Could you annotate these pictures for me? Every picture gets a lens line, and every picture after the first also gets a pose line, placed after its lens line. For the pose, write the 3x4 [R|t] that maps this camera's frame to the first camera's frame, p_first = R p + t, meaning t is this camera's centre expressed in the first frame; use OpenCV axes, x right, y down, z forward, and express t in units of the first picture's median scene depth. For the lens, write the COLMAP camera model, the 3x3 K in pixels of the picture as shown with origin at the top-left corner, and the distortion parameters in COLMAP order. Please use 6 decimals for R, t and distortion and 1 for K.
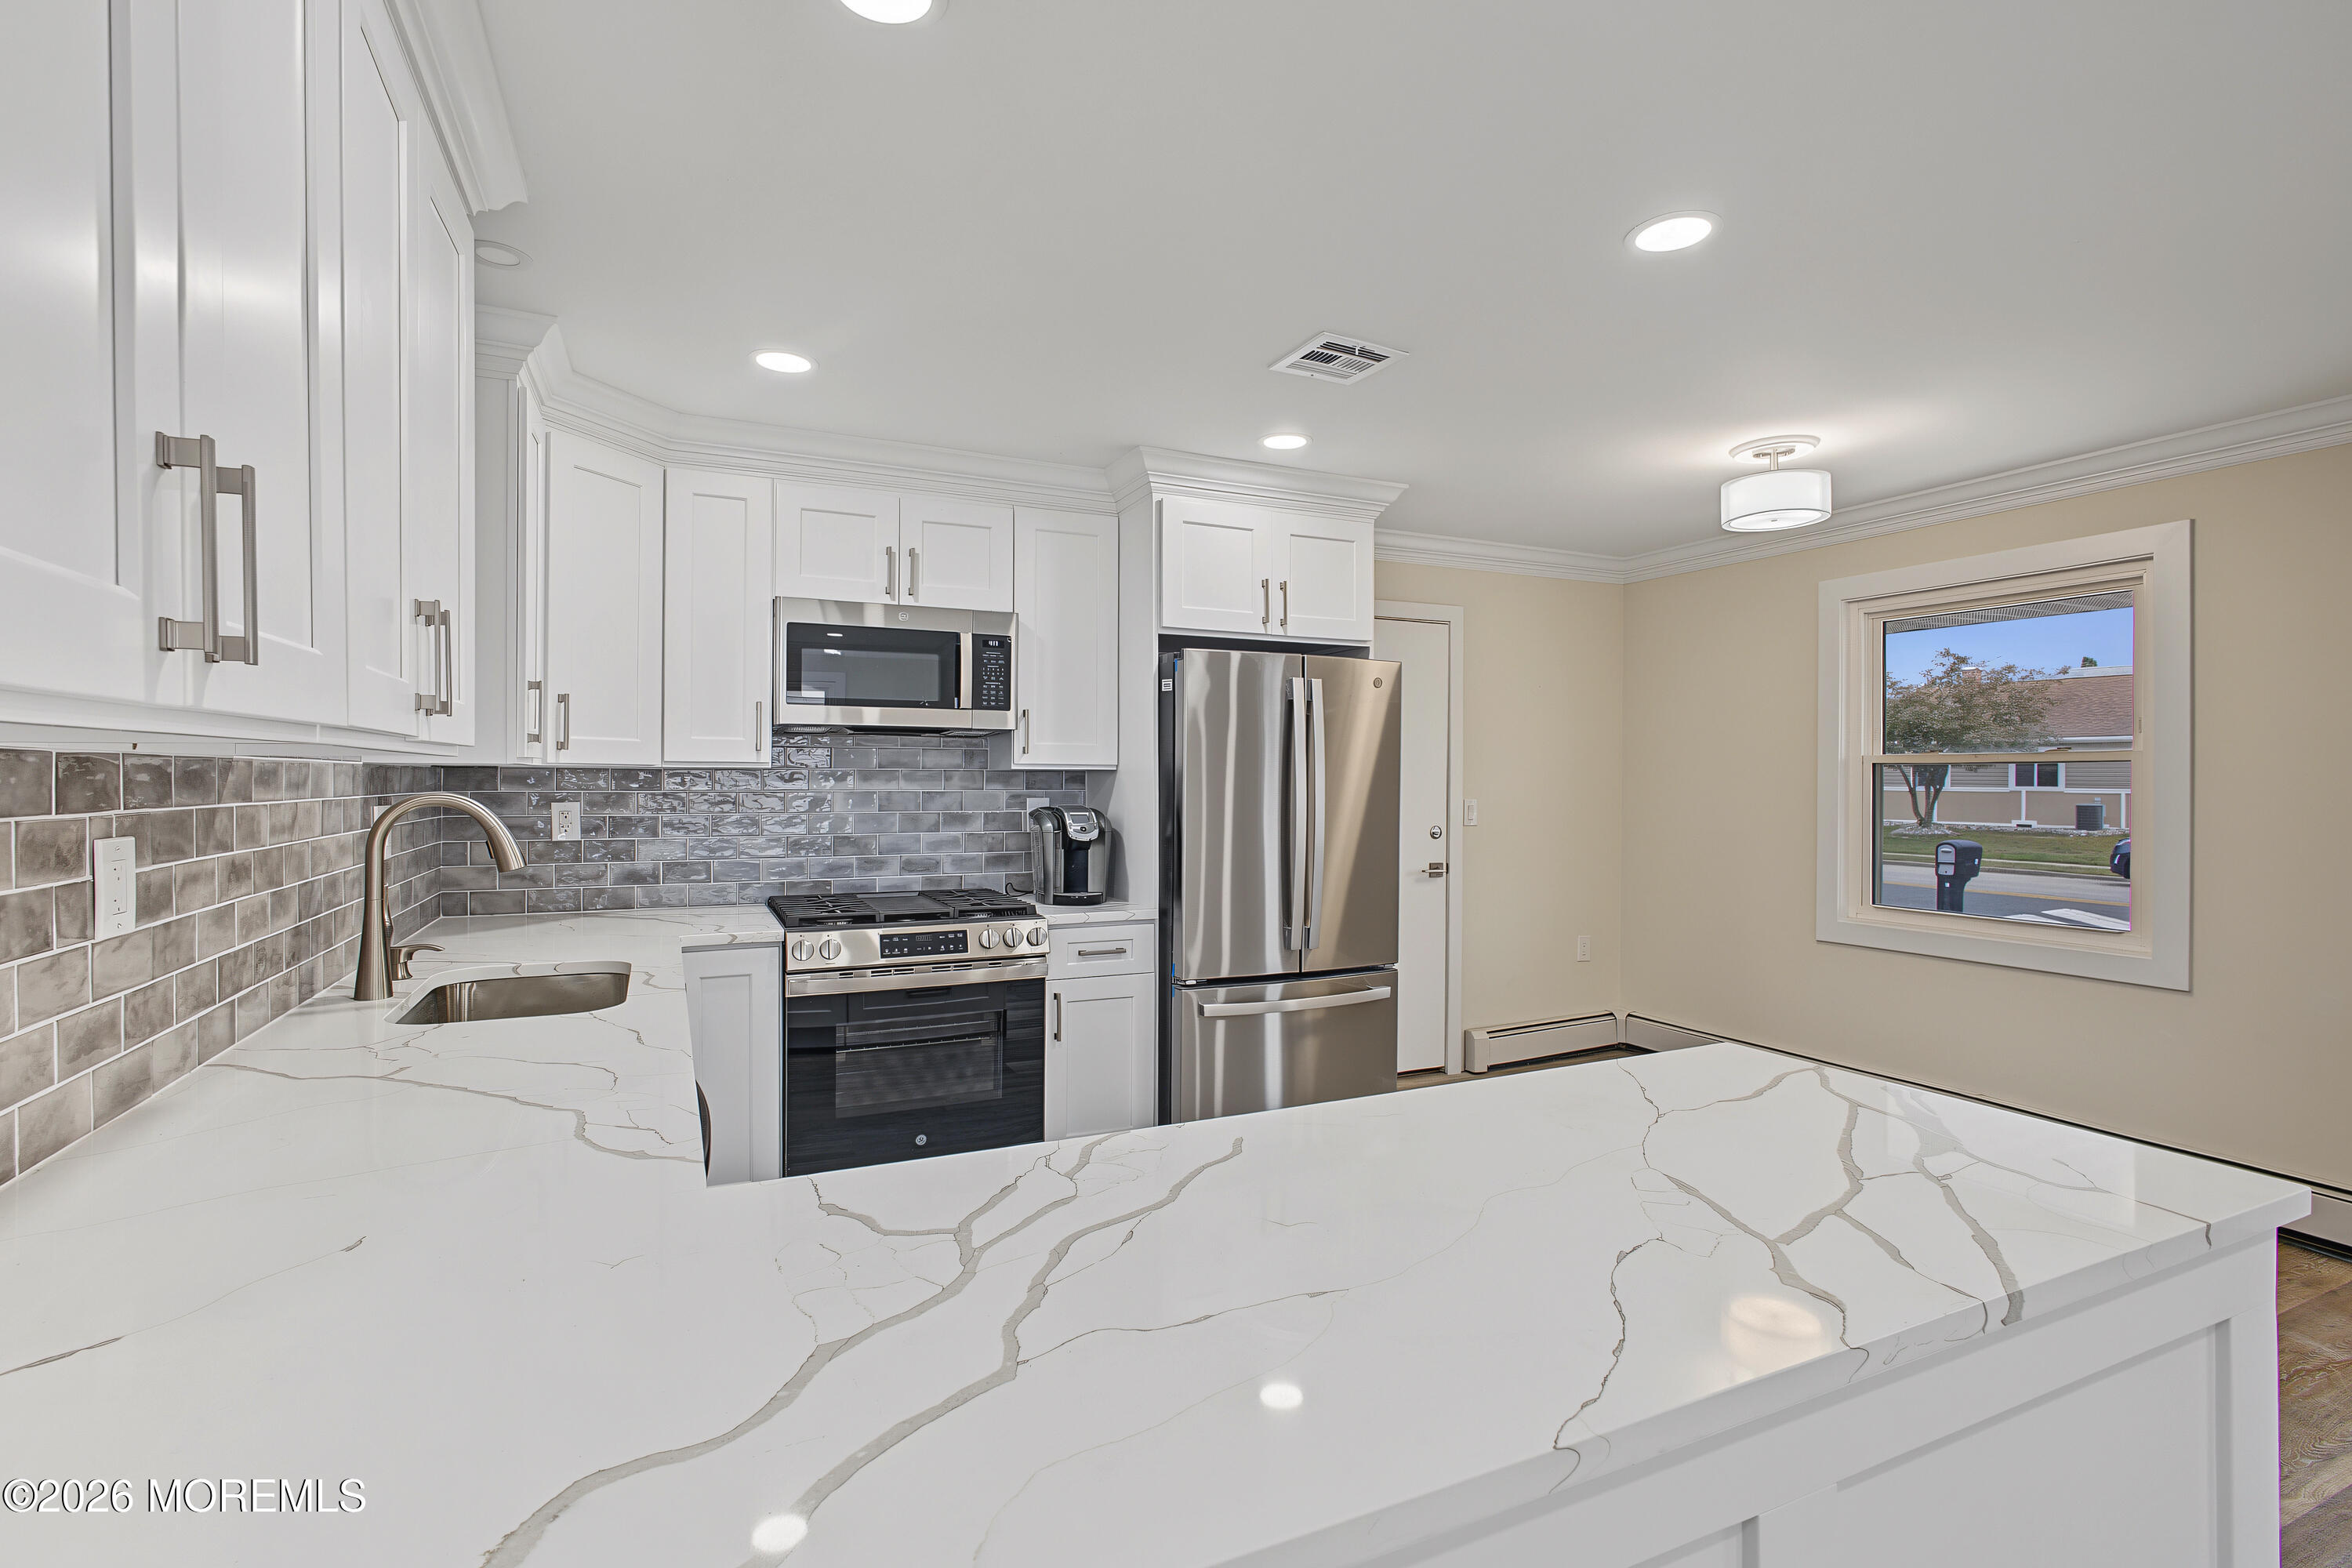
lens RADIAL K [[1068.0, 0, 1176.5], [0, 1068.0, 777.3], [0, 0, 1]] dist [-0.000840, -0.000017]
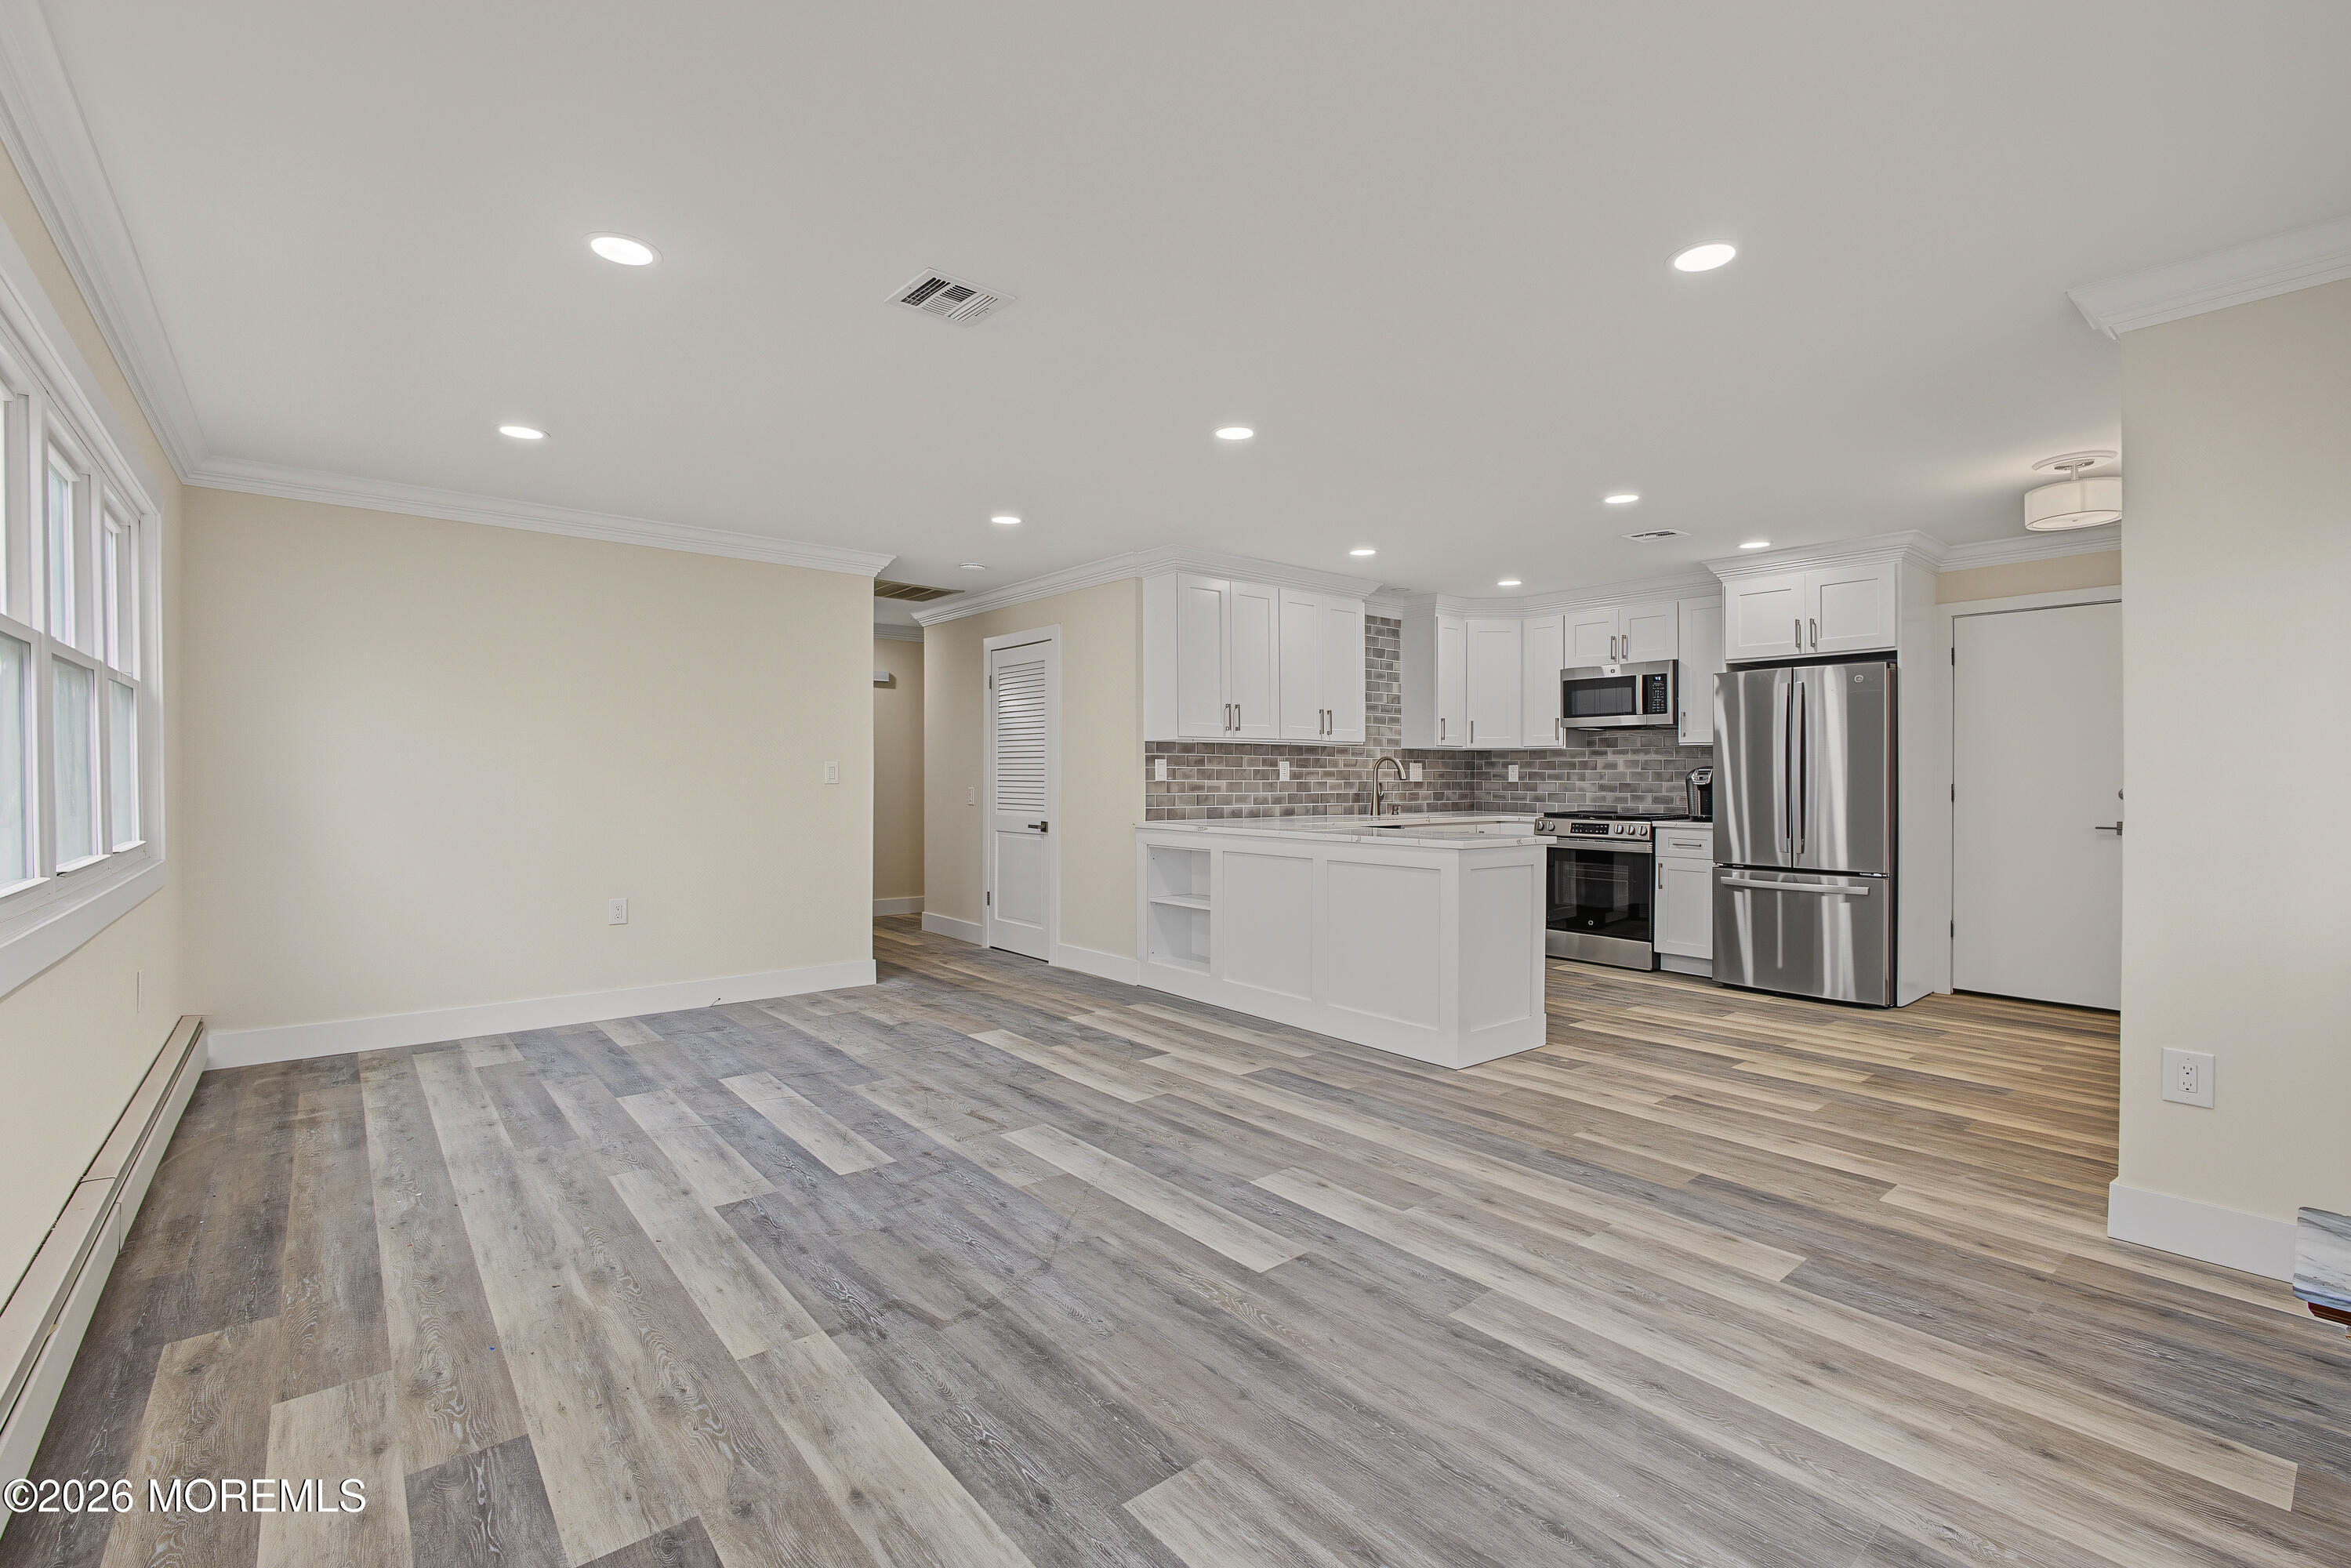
lens RADIAL K [[1017.0, 0, 1159.1], [0, 1017.0, 779.0], [0, 0, 1]] dist [-0.002024, -0.000151]
pose [[0.238978, 0.000064, -0.971025, 1.381678], [-0.004553, 0.999989, -0.001054, 0.058067], [0.971014, 0.004673, 0.238976, -0.282801]]
